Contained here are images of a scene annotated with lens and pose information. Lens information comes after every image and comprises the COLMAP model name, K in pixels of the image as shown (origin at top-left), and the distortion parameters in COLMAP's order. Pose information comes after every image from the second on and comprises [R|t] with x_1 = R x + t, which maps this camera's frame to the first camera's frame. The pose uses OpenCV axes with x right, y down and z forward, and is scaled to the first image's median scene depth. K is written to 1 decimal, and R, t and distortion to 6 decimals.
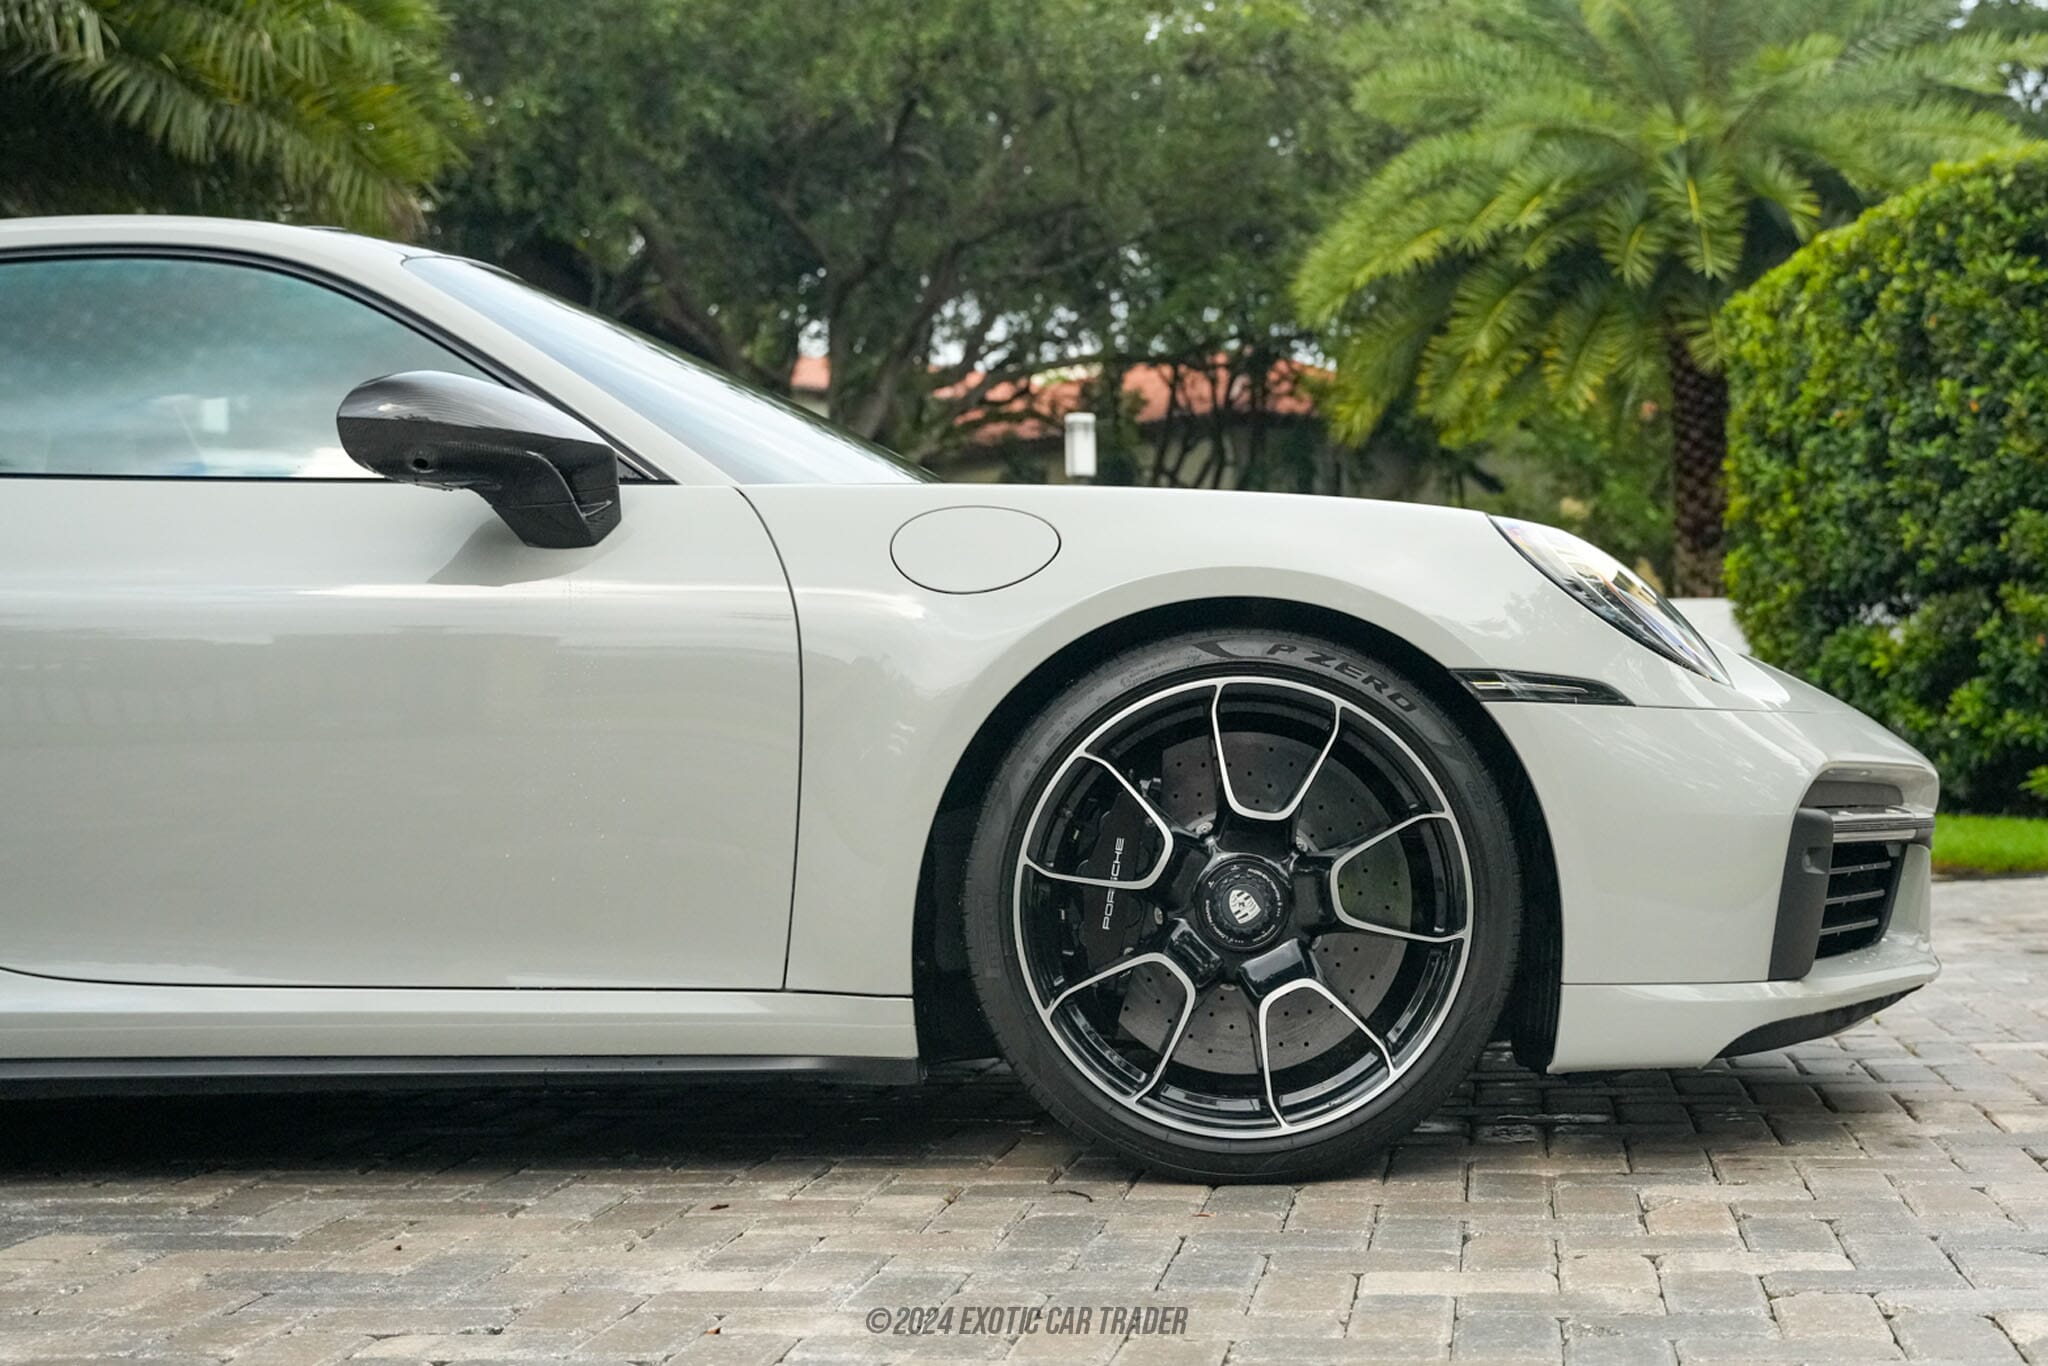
lens RADIAL K [[2831.0, 0, 1120.7], [0, 2831.0, 676.6], [0, 0, 1]] dist [-0.012122, -0.041525]
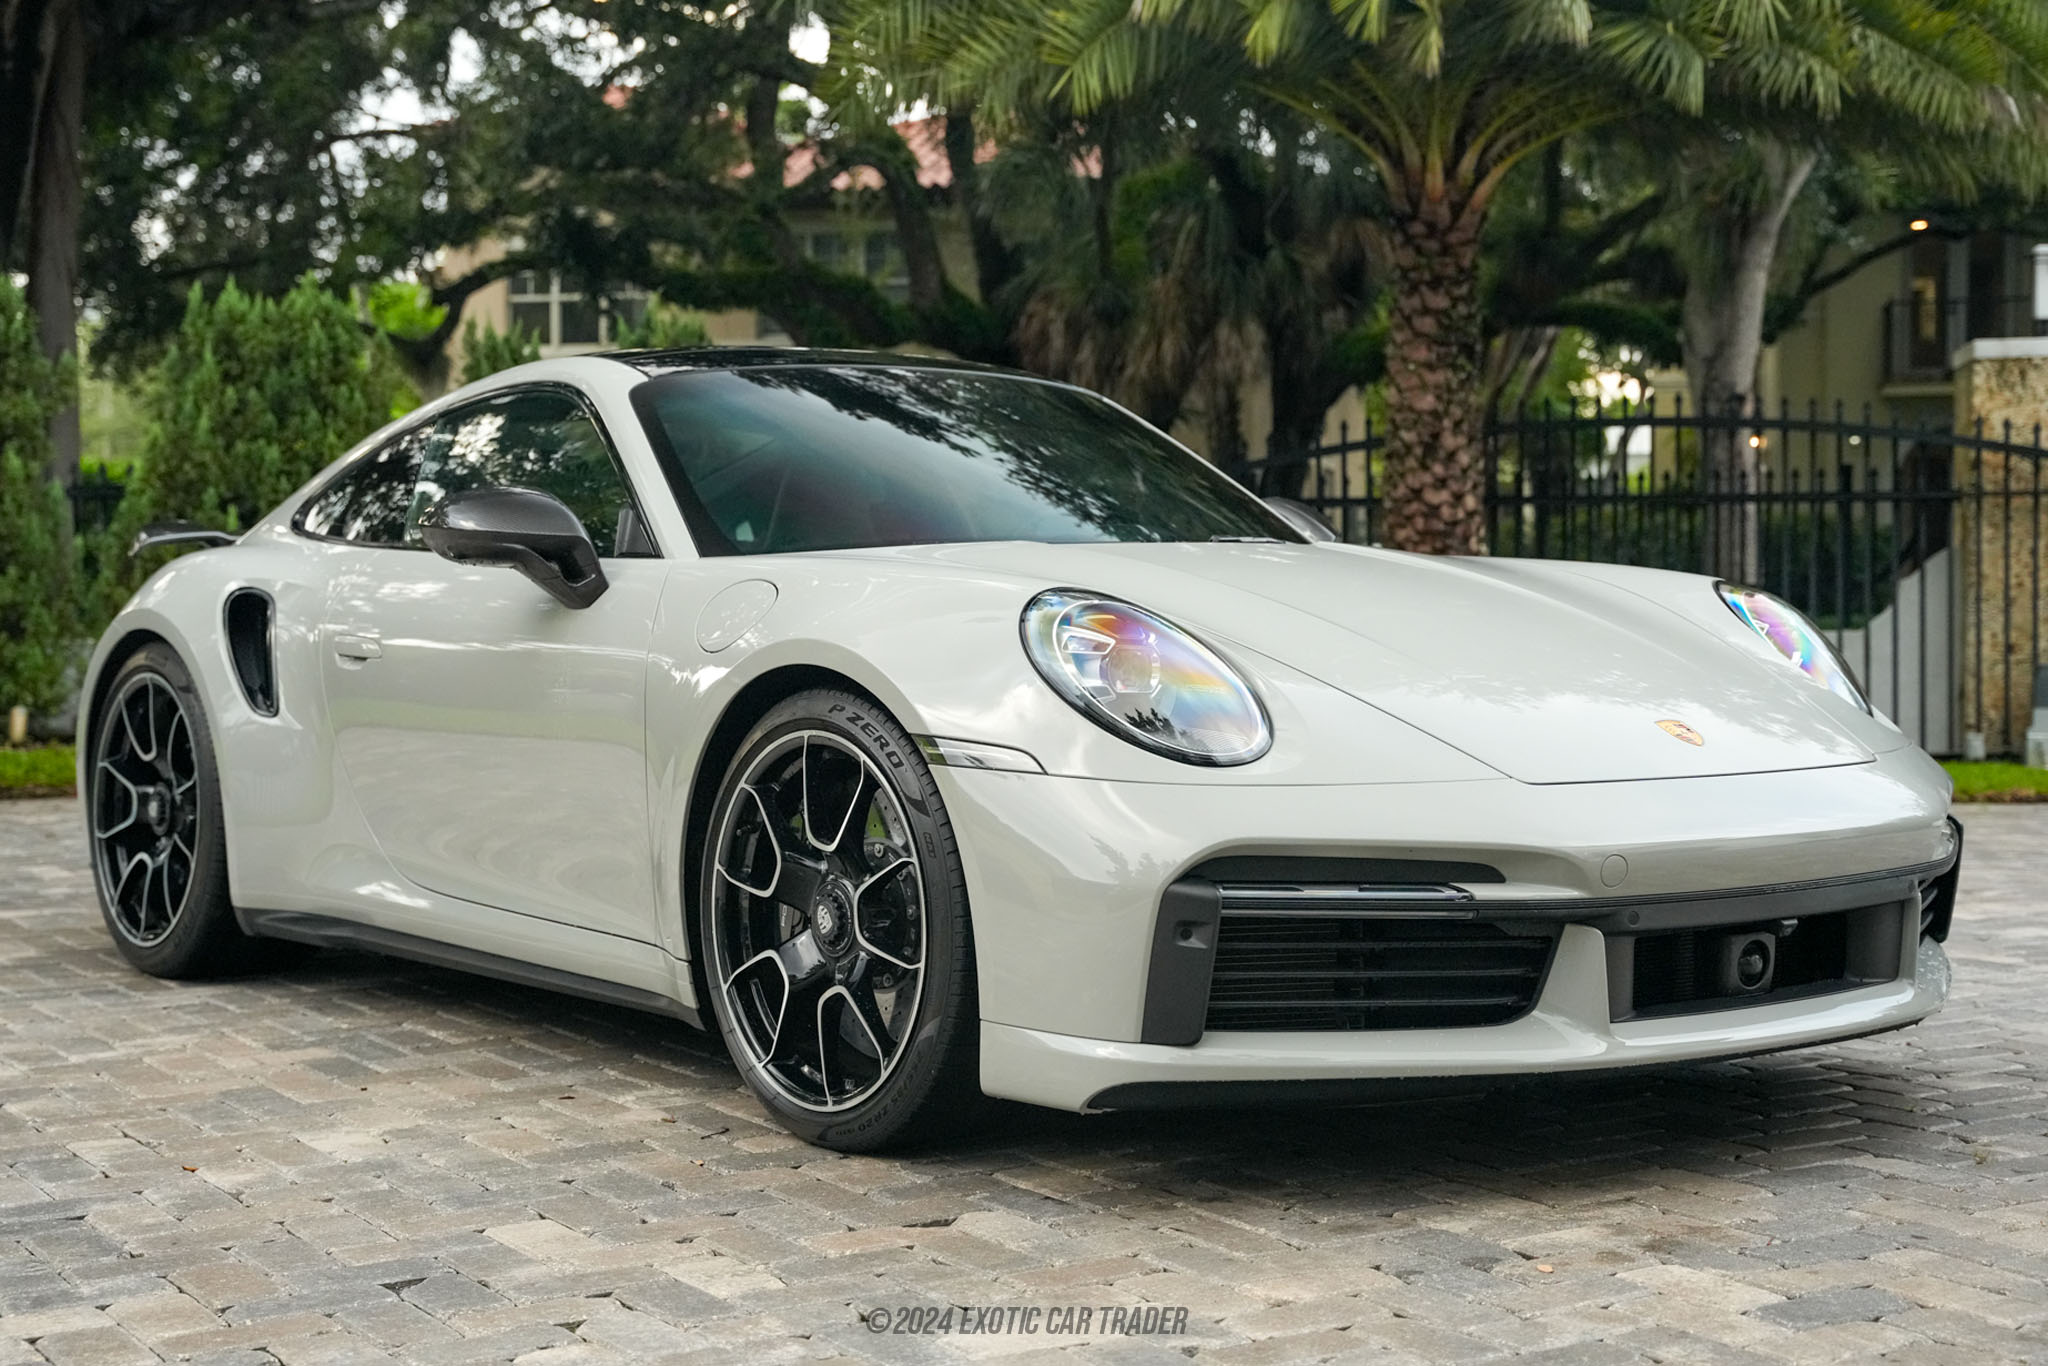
lens RADIAL K [[2820.3, 0, 1094.7], [0, 2820.3, 680.0], [0, 0, 1]] dist [-0.000429, 0.358610]
pose [[0.619814, 0.038285, -0.783814, 1.056726], [0.011977, 0.998231, 0.058230, -0.090176], [0.784657, -0.045479, 0.618260, 0.351012]]
